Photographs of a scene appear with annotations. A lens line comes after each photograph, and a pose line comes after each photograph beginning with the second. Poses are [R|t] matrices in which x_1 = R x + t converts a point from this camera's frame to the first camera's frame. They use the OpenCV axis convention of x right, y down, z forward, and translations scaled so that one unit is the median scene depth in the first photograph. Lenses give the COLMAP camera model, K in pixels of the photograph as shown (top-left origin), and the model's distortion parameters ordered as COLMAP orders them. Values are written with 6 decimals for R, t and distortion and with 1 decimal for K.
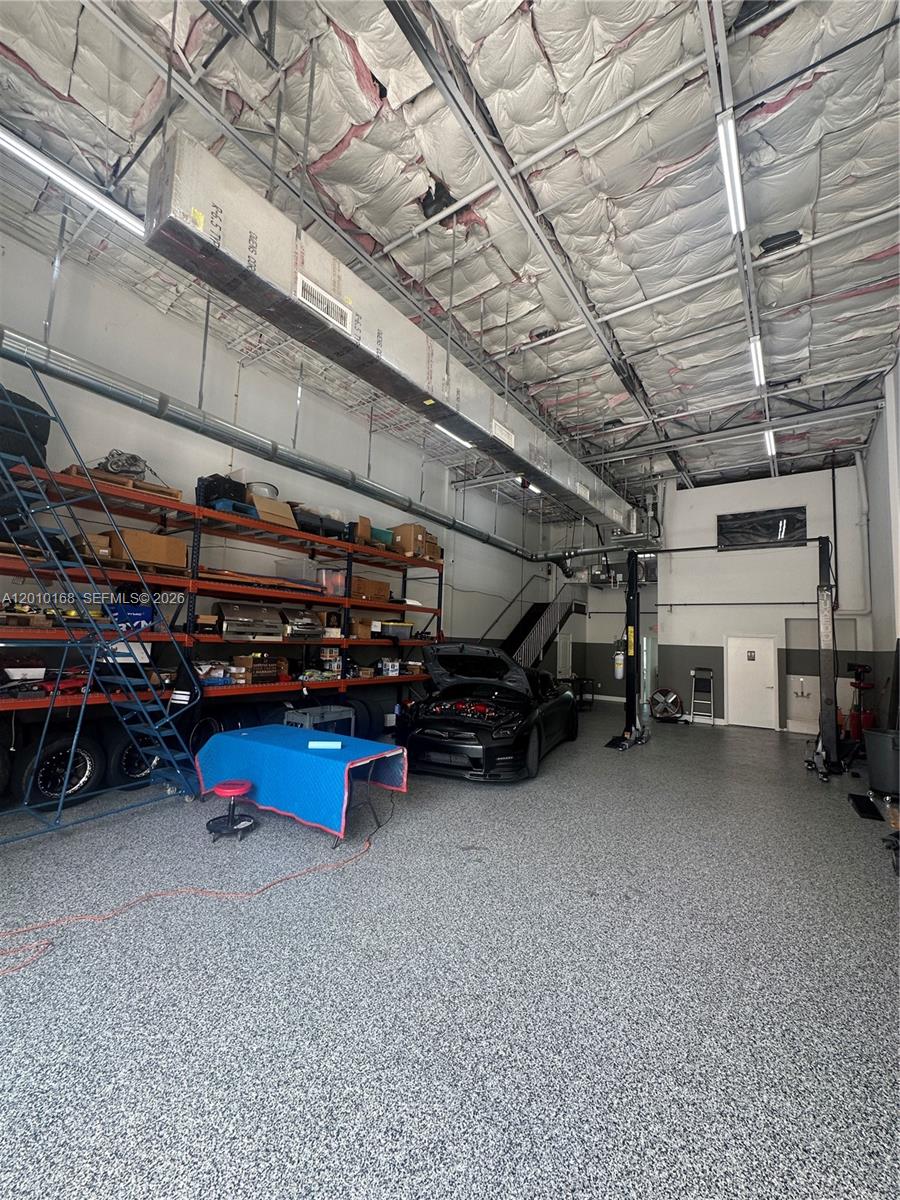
lens RADIAL K [[481.4, 0, 450.0], [0, 481.4, 600.0], [0, 0, 1]] dist [-0.004047, 0.001099]
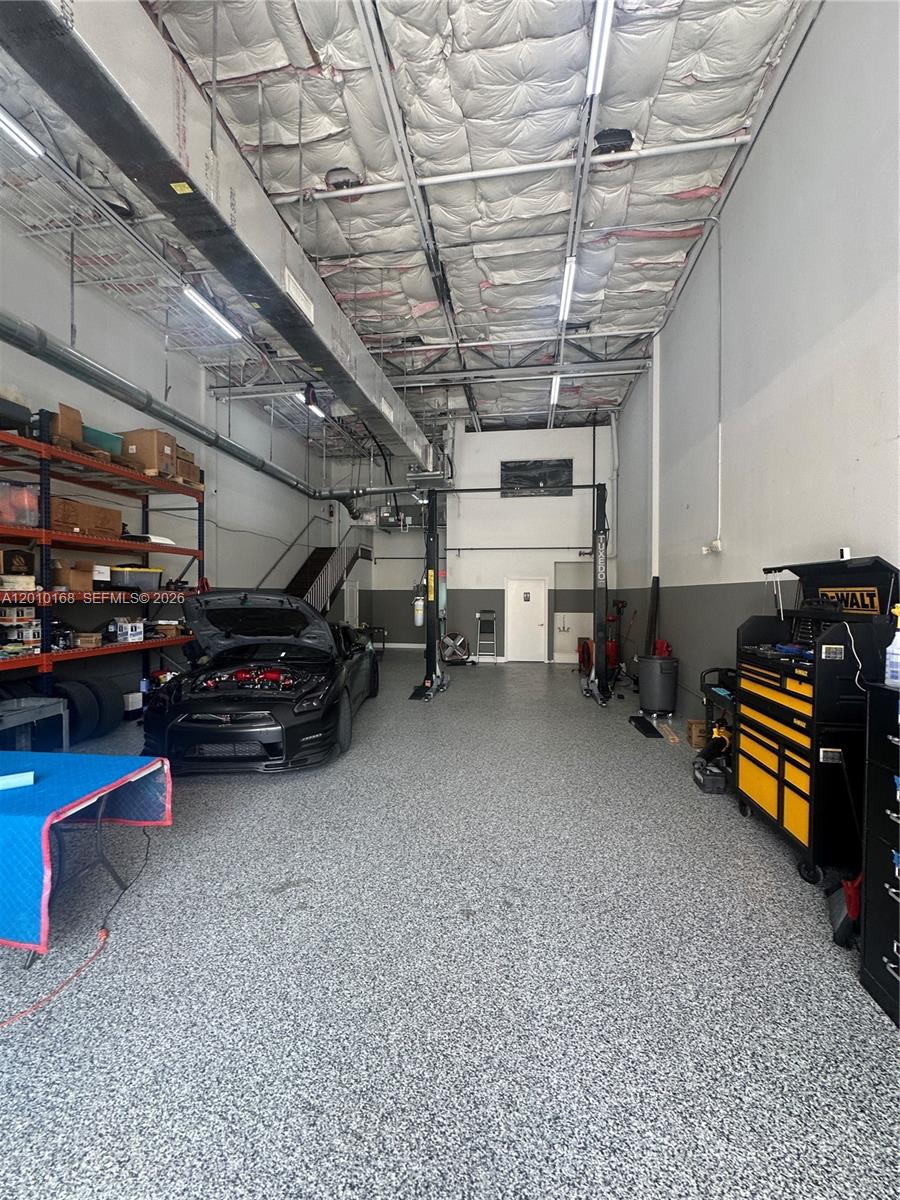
lens RADIAL K [[481.2, 0, 450.0], [0, 481.2, 600.0], [0, 0, 1]] dist [-0.004146, 0.000932]
pose [[0.891426, -0.038551, 0.451523, -0.023049], [-0.008865, 0.994701, 0.102430, 0.020728], [-0.453079, -0.095312, 0.886360, 0.180323]]
